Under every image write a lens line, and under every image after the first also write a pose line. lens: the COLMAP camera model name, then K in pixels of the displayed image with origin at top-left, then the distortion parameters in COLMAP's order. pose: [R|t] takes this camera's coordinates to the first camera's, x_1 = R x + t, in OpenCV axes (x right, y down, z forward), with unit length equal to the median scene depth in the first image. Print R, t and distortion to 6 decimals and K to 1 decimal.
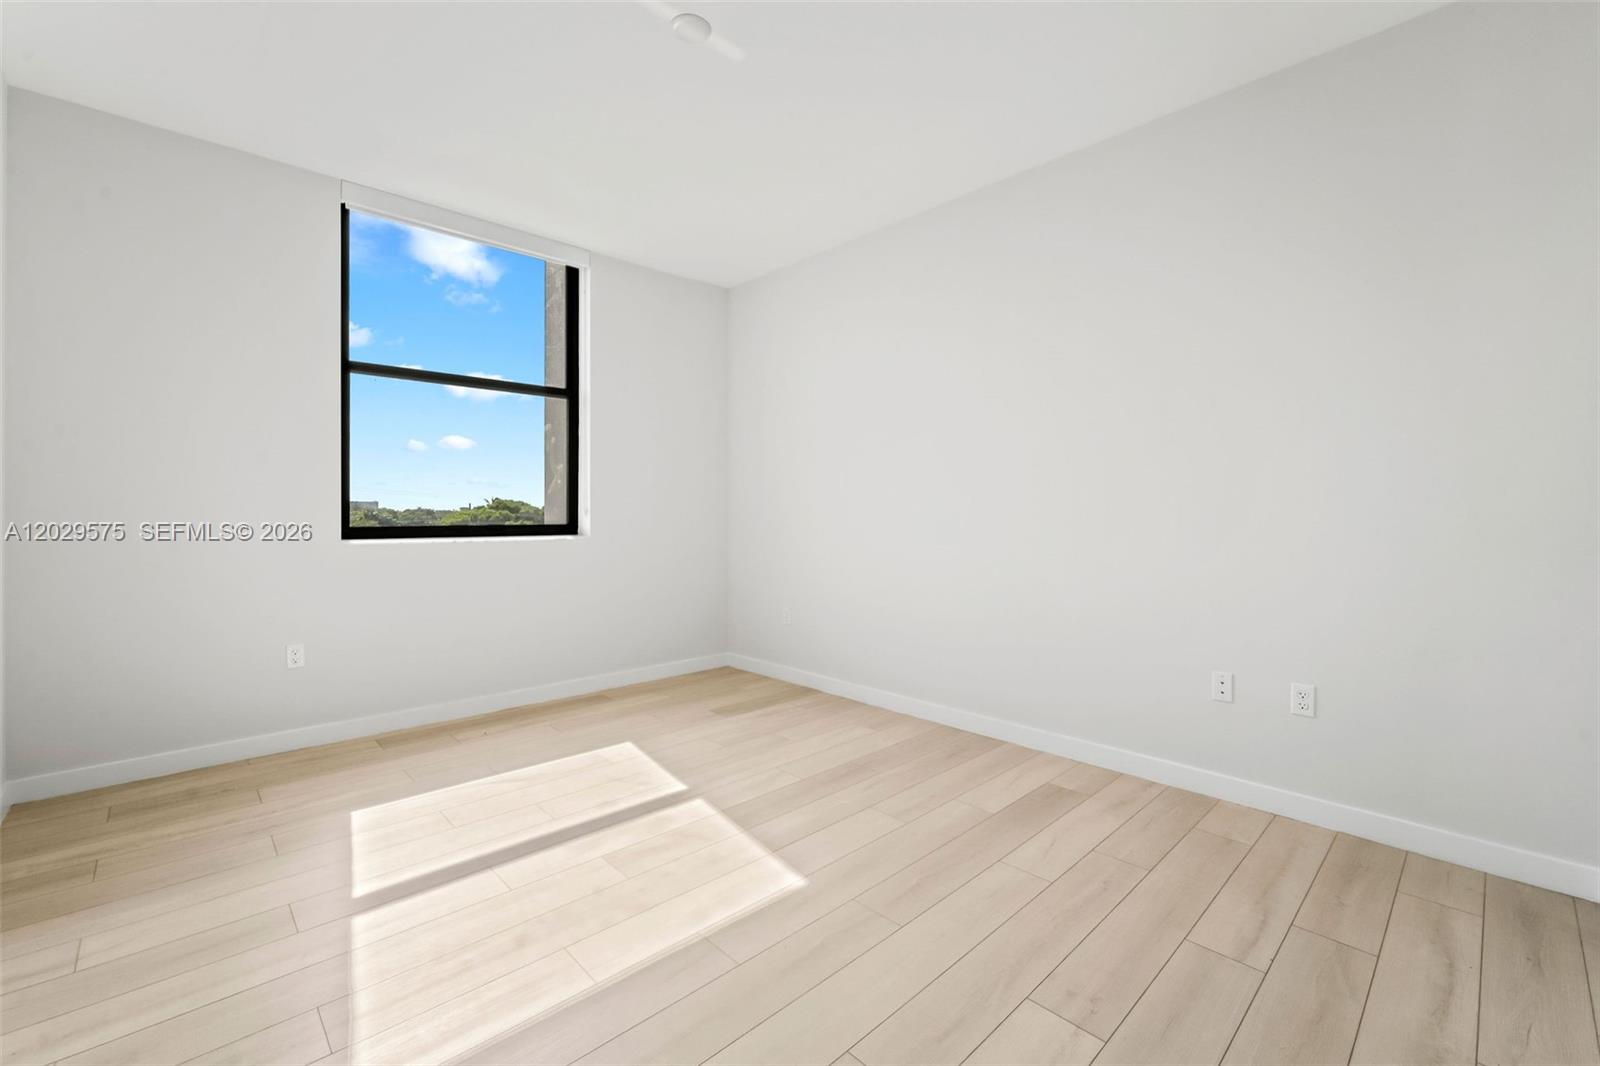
lens RADIAL K [[669.0, 0, 776.0], [0, 669.0, 553.6], [0, 0, 1]] dist [-0.001003, -0.000076]
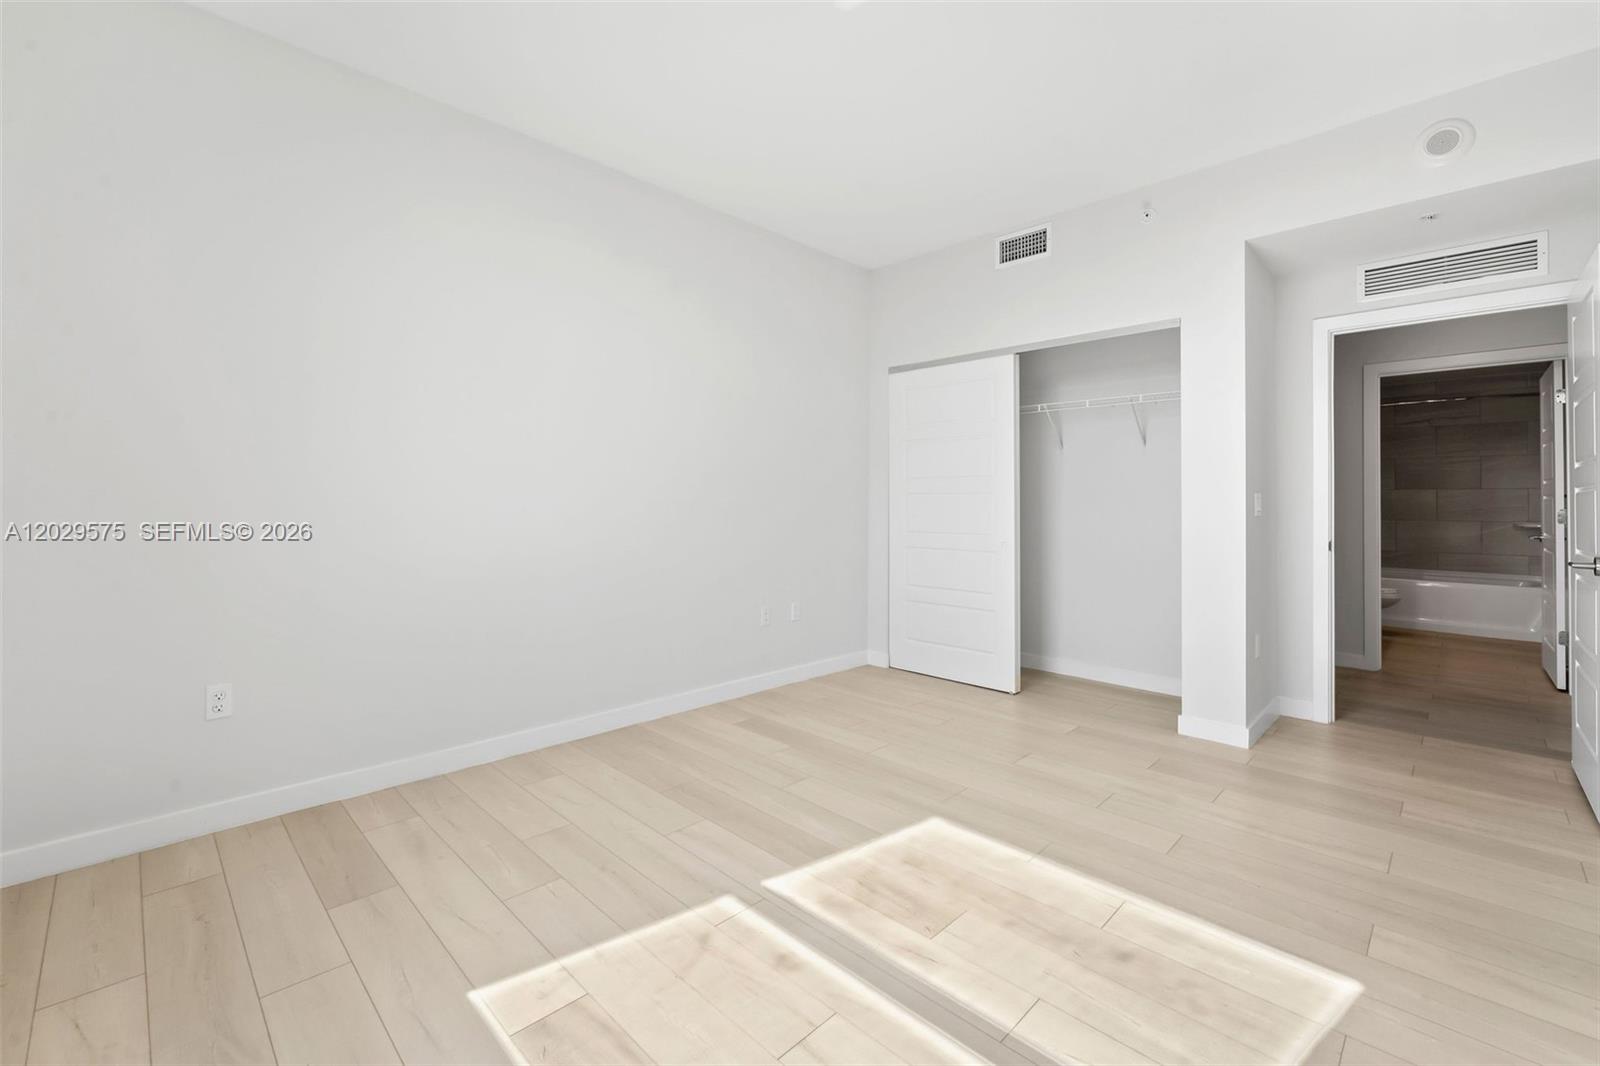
lens RADIAL K [[683.0, 0, 801.8], [0, 683.0, 496.7], [0, 0, 1]] dist [-0.002124, 0.000003]
pose [[-0.044282, 0.004199, 0.999010, -0.719275], [0.056043, 0.998427, -0.001712, -0.048890], [-0.997446, 0.055912, -0.044447, 0.791047]]
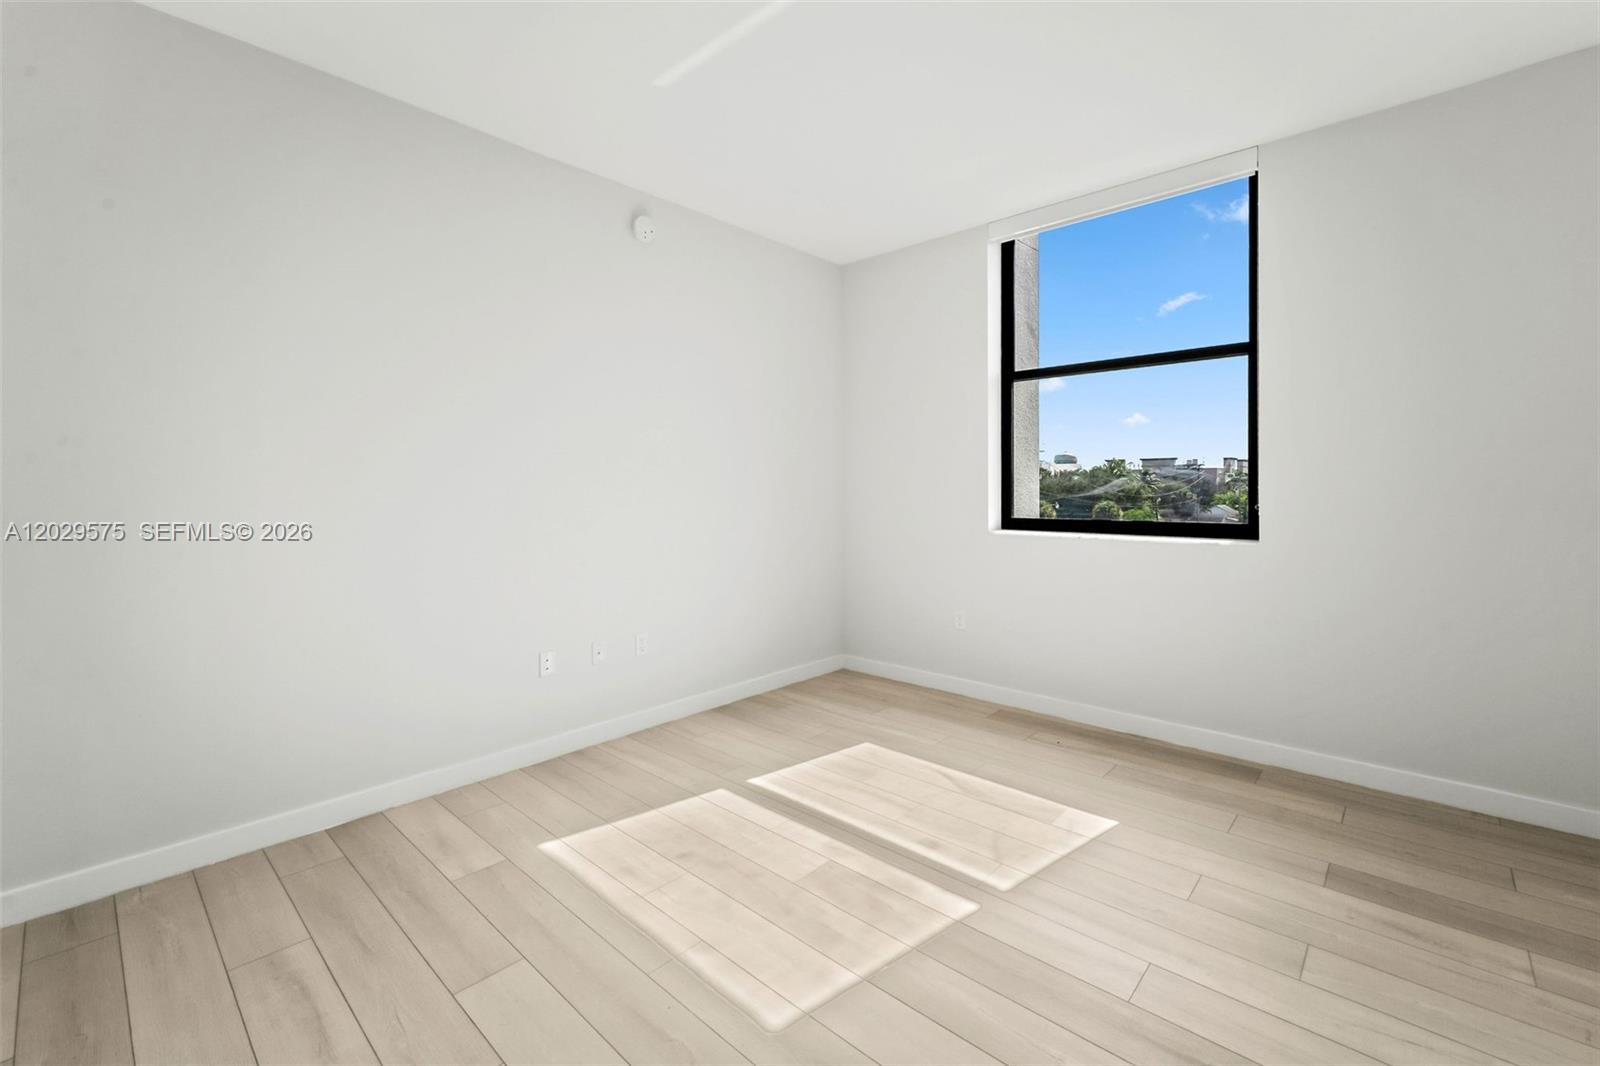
lens RADIAL K [[683.0, 0, 801.8], [0, 683.0, 496.7], [0, 0, 1]] dist [-0.002124, 0.000003]
pose [[0.085538, 0.011716, -0.996266, 0.517270], [-0.054575, 0.998485, 0.007057, -0.066558], [0.994839, 0.053767, 0.086047, 0.580250]]
